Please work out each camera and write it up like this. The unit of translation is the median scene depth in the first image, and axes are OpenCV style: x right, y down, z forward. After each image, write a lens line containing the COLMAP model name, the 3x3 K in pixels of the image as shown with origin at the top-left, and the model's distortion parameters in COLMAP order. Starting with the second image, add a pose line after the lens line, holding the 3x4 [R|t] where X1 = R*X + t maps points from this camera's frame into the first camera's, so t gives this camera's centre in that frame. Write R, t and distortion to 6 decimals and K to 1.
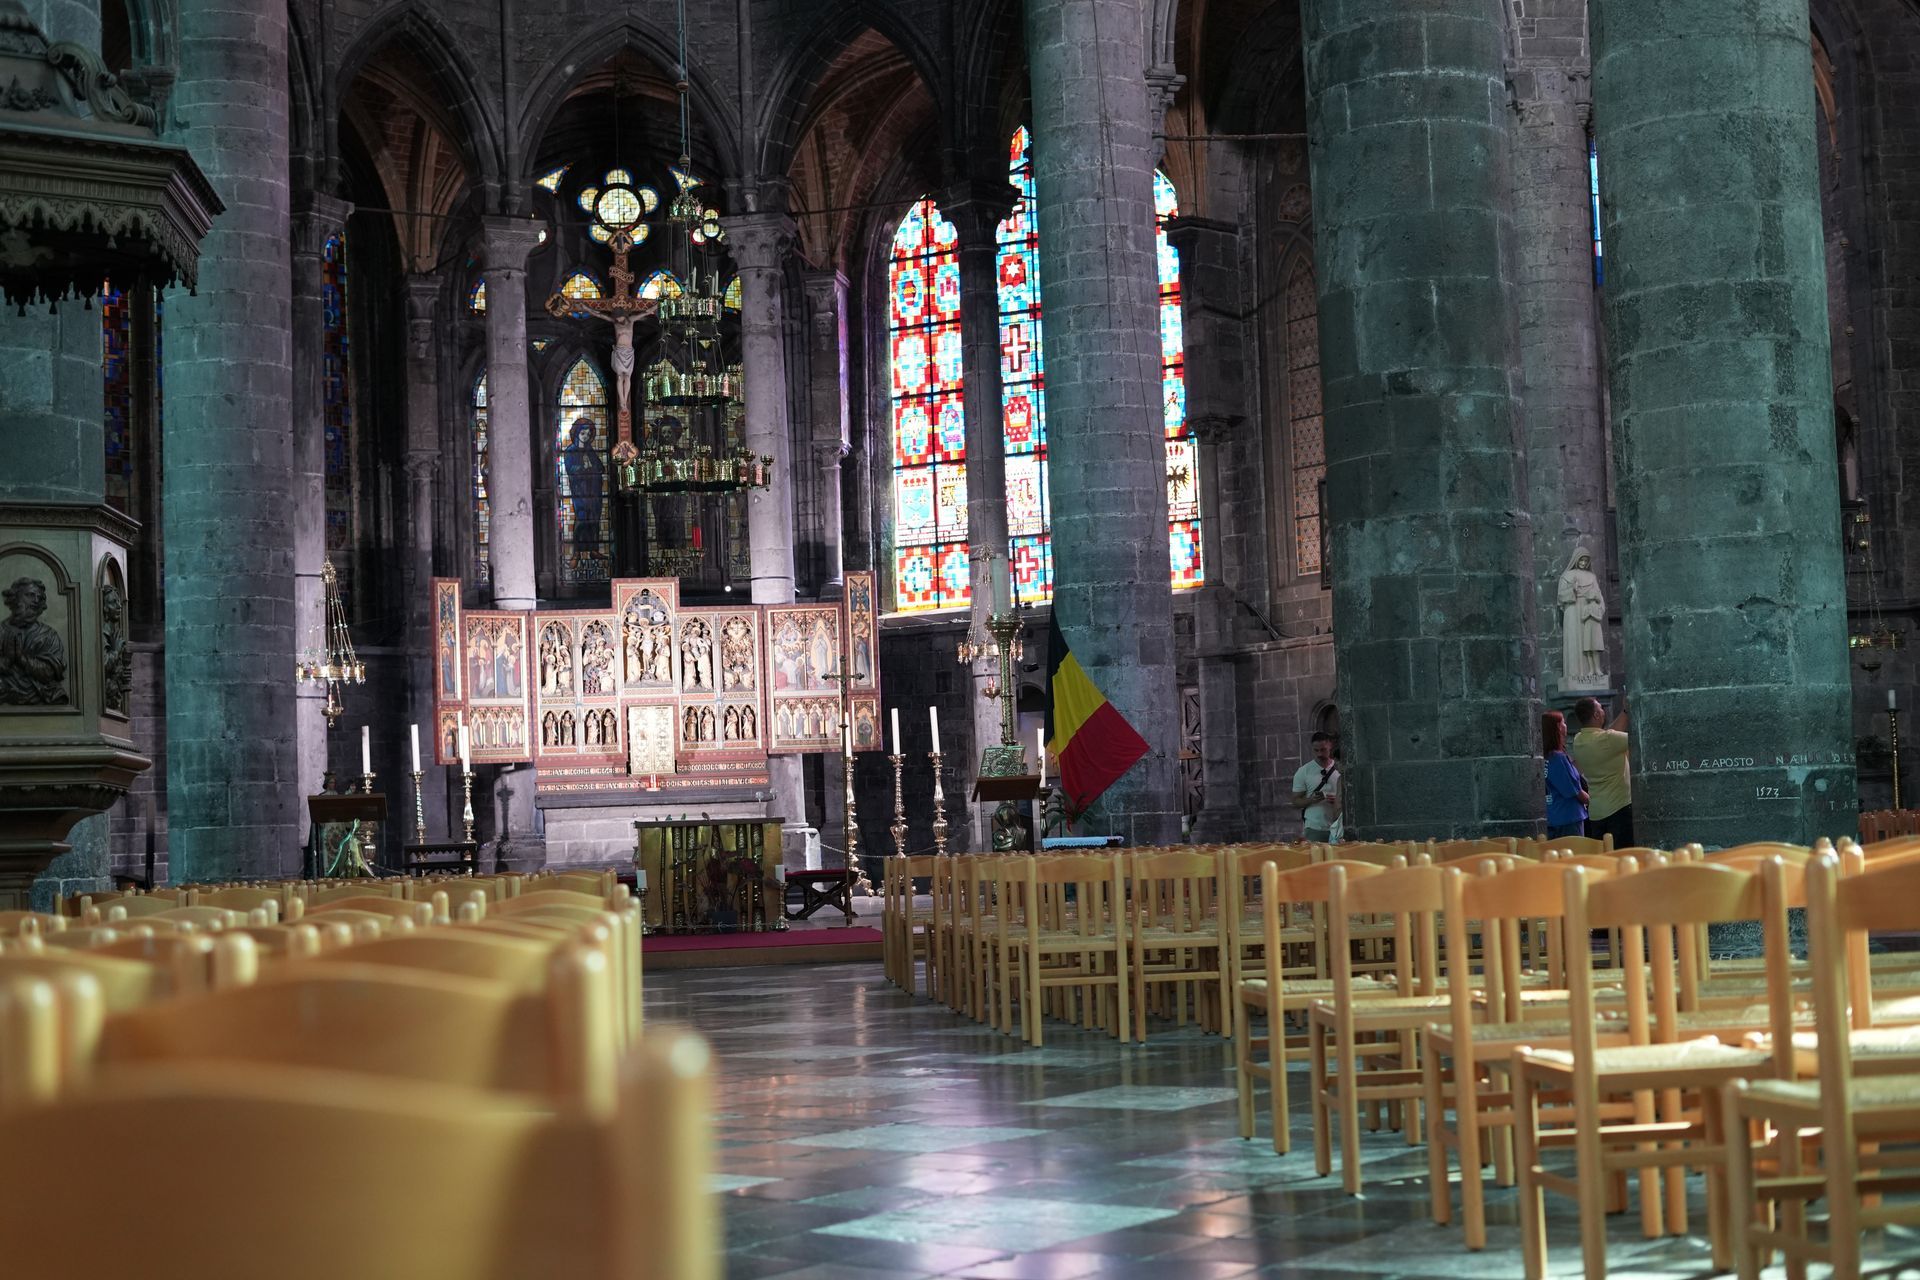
lens RADIAL K [[2768.3, 0, 960.0], [0, 2768.3, 640.0], [0, 0, 1]] dist [-0.016114, 0.013078]
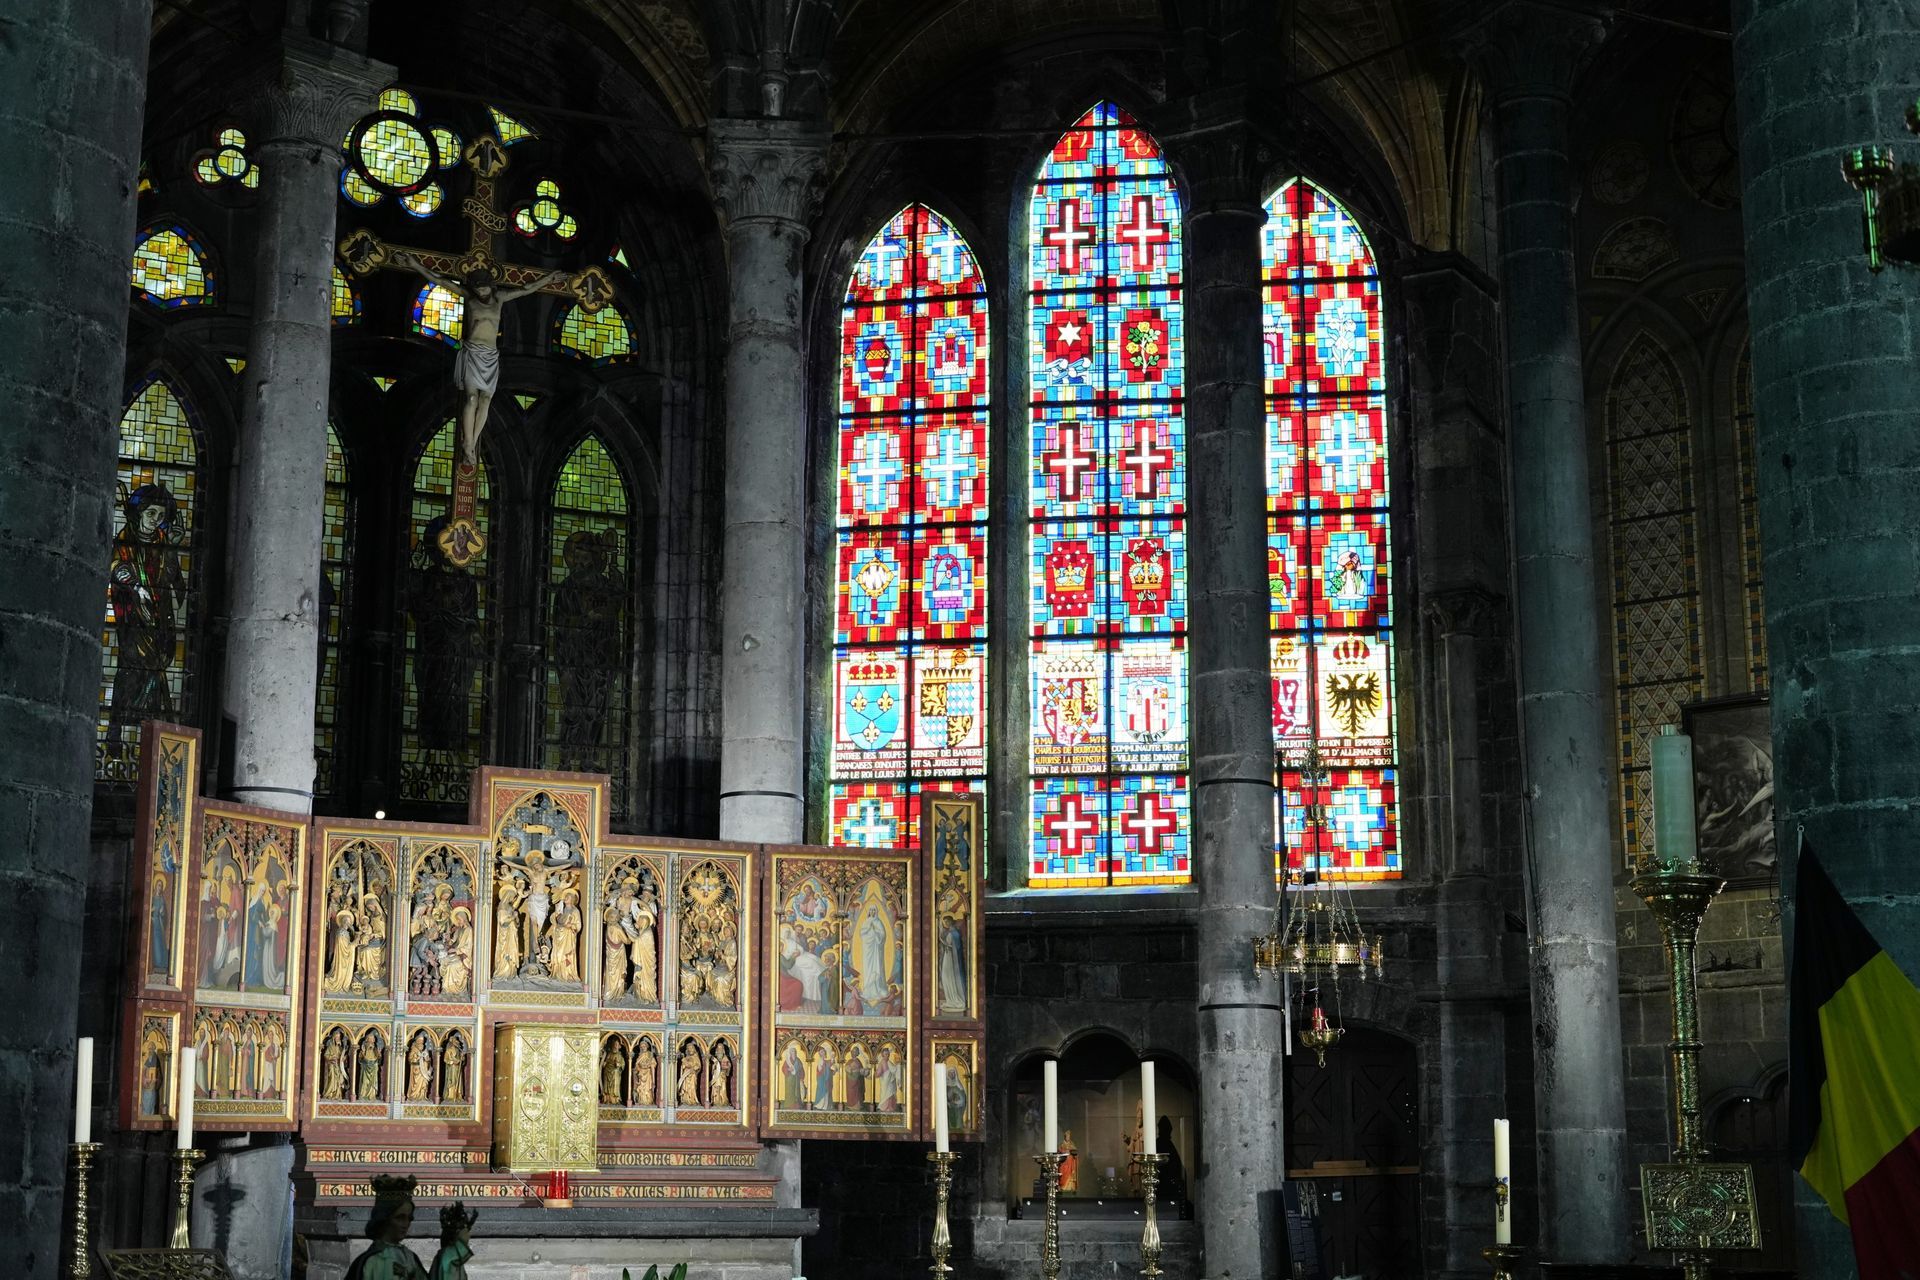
lens RADIAL K [[2768.3, 0, 960.0], [0, 2768.3, 640.0], [0, 0, 1]] dist [-0.016114, 0.013078]
pose [[0.957585, 0.096742, 0.271425, -0.173393], [-0.059423, 0.988009, -0.142505, 0.020406], [-0.281957, 0.120332, 0.951851, 0.478937]]
